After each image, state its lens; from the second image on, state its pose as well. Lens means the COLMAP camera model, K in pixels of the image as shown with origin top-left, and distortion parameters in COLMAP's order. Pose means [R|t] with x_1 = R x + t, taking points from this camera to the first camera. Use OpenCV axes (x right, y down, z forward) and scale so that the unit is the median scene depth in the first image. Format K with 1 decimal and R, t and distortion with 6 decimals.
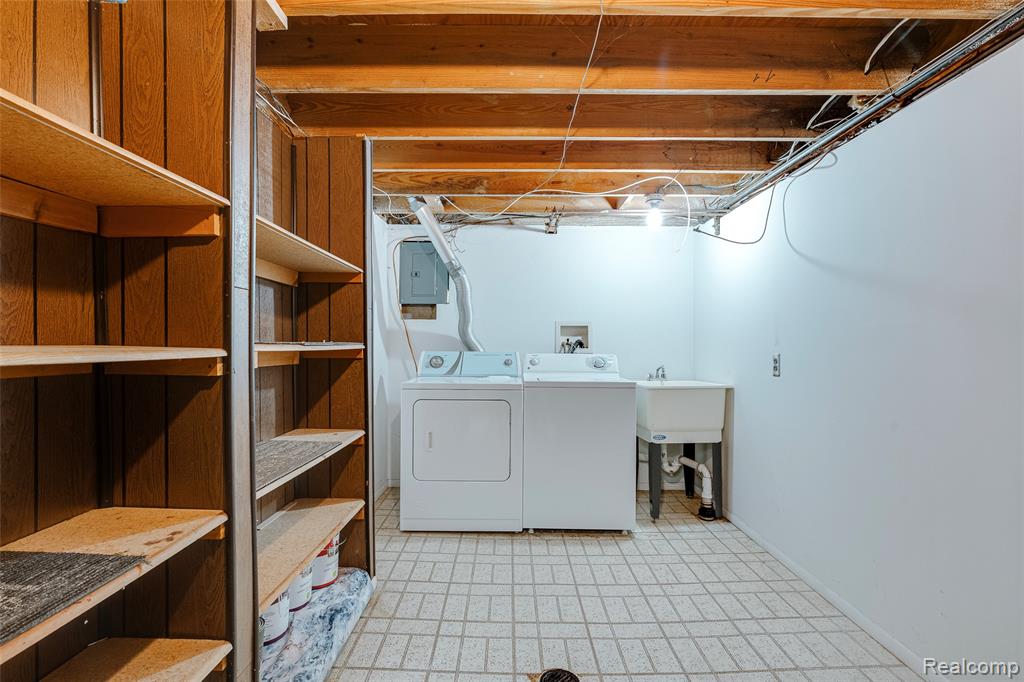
lens RADIAL K [[481.0, 0, 505.2], [0, 481.0, 339.0], [0, 0, 1]] dist [-0.005441, 0.002867]
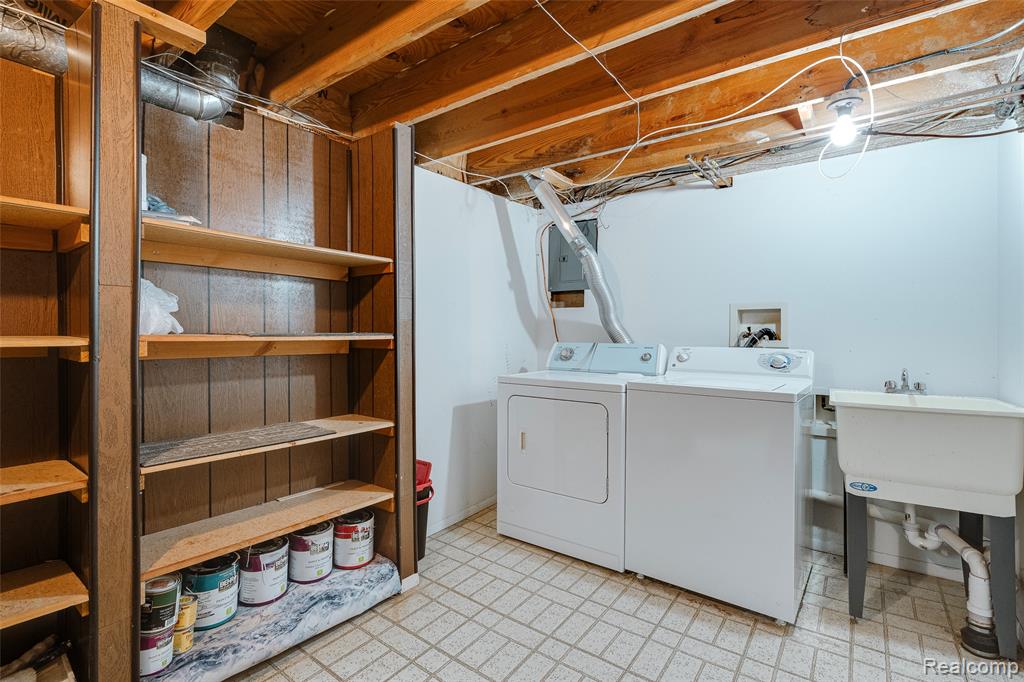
lens RADIAL K [[472.6, 0, 507.6], [0, 472.6, 330.0], [0, 0, 1]] dist [-0.002671, 0.001367]
pose [[0.798641, -0.006622, -0.601771, 0.357135], [0.007050, 0.999974, -0.001648, 0.003168], [0.601766, -0.002926, 0.798667, 0.275137]]
